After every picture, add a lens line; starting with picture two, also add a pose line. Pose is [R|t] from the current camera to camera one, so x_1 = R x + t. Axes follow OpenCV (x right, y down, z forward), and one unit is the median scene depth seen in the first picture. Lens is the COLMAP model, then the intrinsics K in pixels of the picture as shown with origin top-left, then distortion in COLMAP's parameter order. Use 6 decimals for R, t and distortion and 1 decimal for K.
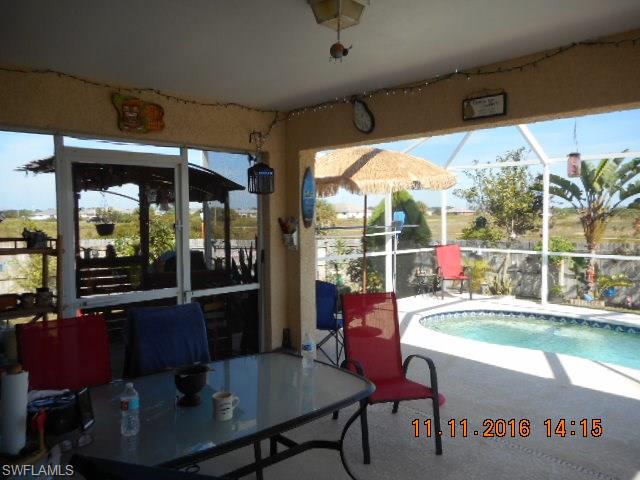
lens RADIAL K [[482.4, 0, 320.0], [0, 482.4, 240.0], [0, 0, 1]] dist [0.003273, 0.004575]
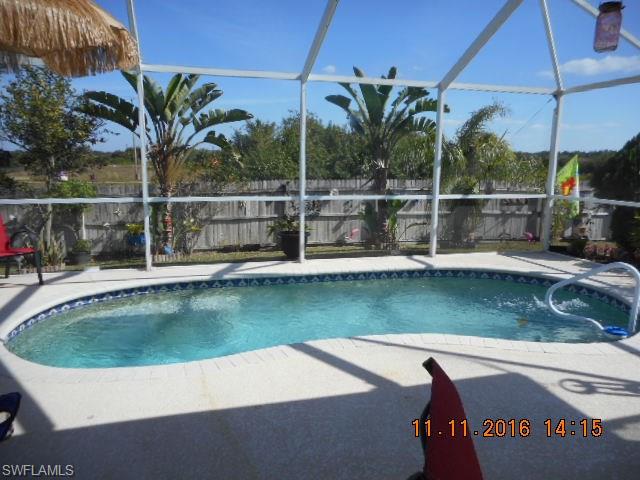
lens RADIAL K [[482.4, 0, 320.0], [0, 482.4, 240.0], [0, 0, 1]] dist [0.003273, 0.004575]
pose [[0.449587, -0.138459, 0.882440, -0.056603], [0.034730, 0.989876, 0.137622, -0.003612], [-0.892561, -0.031226, 0.449843, 0.403574]]
